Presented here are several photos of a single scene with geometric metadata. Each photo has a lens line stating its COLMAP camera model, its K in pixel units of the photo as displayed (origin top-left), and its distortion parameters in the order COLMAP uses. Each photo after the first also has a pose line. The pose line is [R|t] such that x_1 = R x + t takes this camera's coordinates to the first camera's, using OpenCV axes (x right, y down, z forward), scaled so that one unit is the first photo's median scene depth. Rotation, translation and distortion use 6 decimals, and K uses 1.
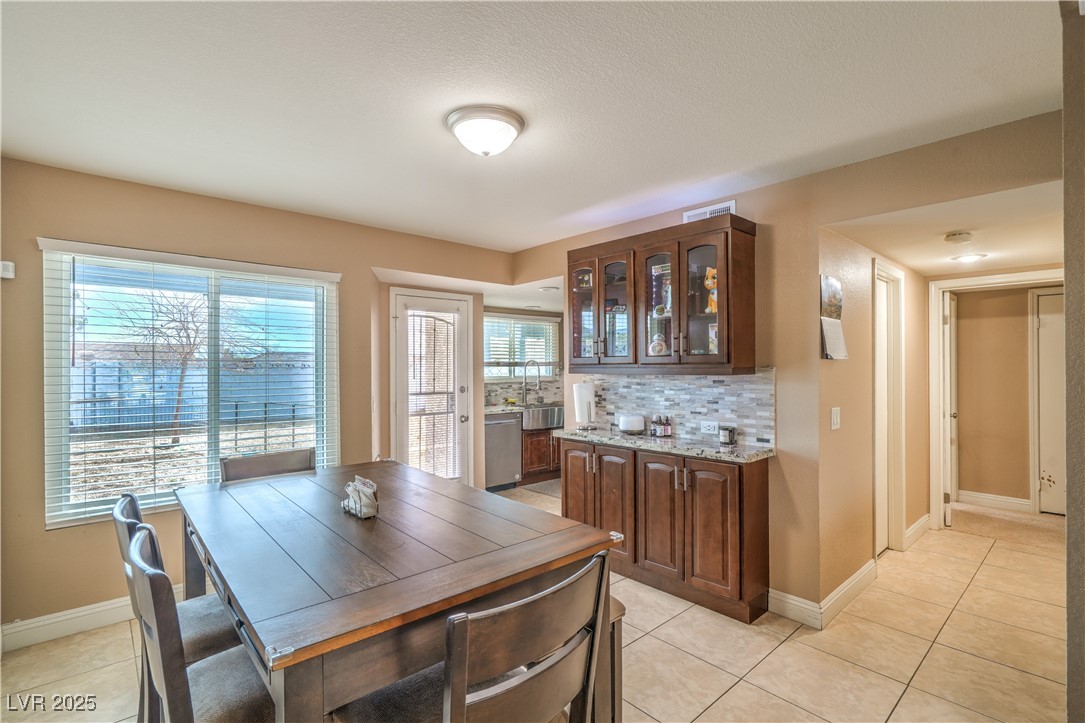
lens RADIAL K [[497.1, 0, 547.4], [0, 497.1, 360.8], [0, 0, 1]] dist [0.001479, 0.000106]
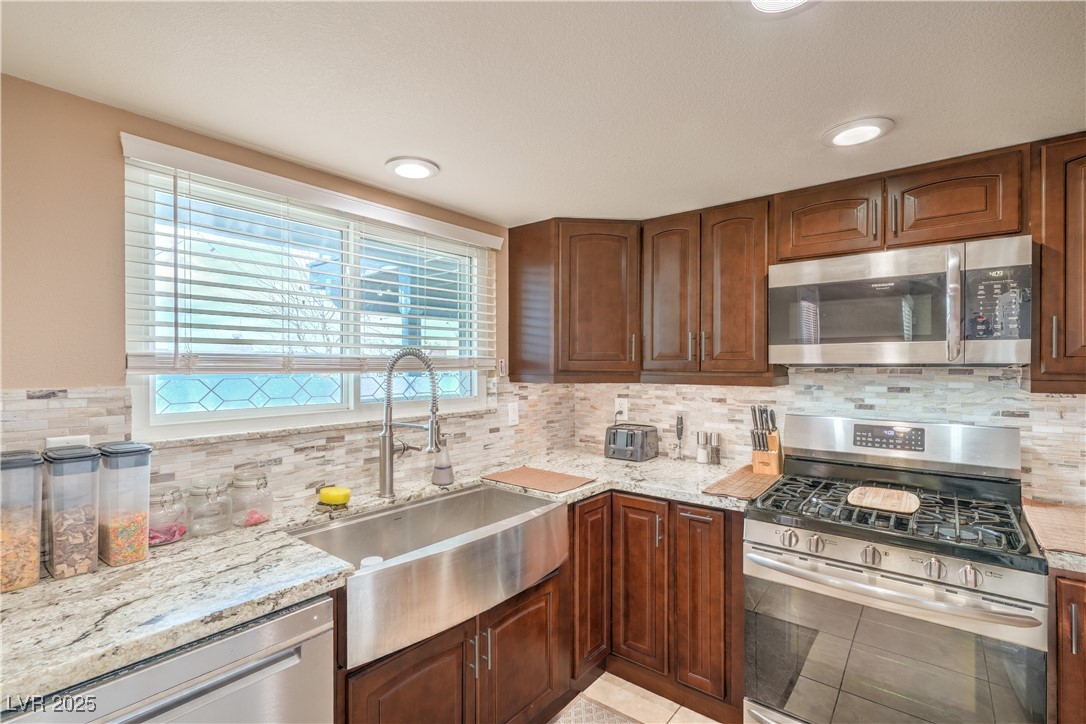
lens RADIAL K [[497.5, 0, 538.7], [0, 497.5, 366.2], [0, 0, 1]] dist [0.001479, 0.000106]
pose [[0.985900, 0.005993, 0.167230, -0.005729], [-0.005825, 0.999982, -0.001495, 0.007464], [-0.167236, 0.000500, 0.985917, 0.687347]]
